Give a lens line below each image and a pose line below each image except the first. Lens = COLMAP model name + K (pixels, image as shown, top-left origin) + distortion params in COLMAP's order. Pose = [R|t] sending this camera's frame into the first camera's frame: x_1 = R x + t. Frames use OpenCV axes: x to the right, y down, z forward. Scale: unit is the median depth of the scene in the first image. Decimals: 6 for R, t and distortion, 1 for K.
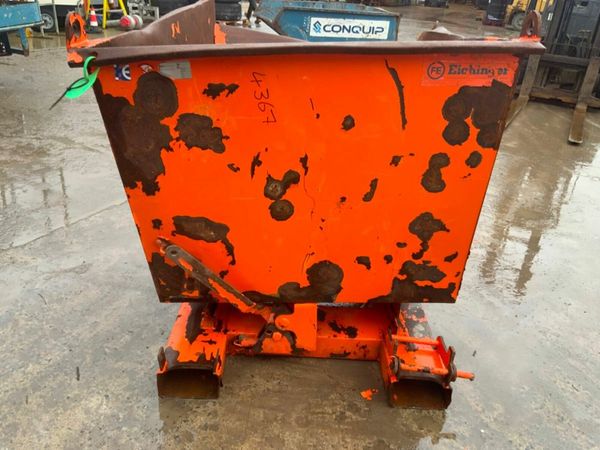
lens RADIAL K [[496.8, 0, 300.6], [0, 496.8, 227.3], [0, 0, 1]] dist [0.032866, -0.070160]
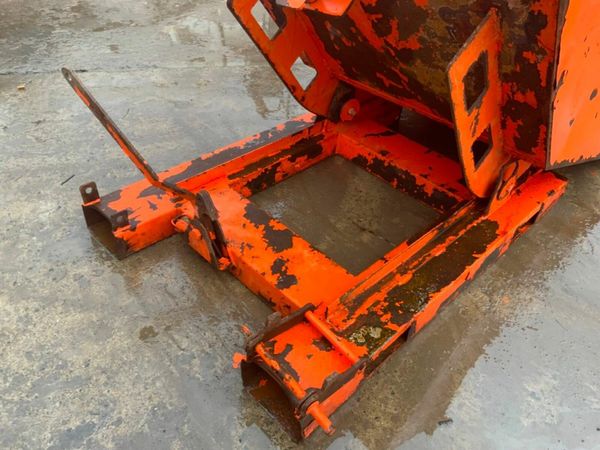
lens RADIAL K [[496.8, 0, 294.8], [0, 496.8, 225.0], [0, 0, 1]] dist [0.032866, -0.070160]
pose [[0.708691, 0.440404, -0.551182, 0.481547], [-0.338862, 0.897709, 0.281588, -0.073166], [0.618813, -0.012784, 0.785434, 0.446908]]
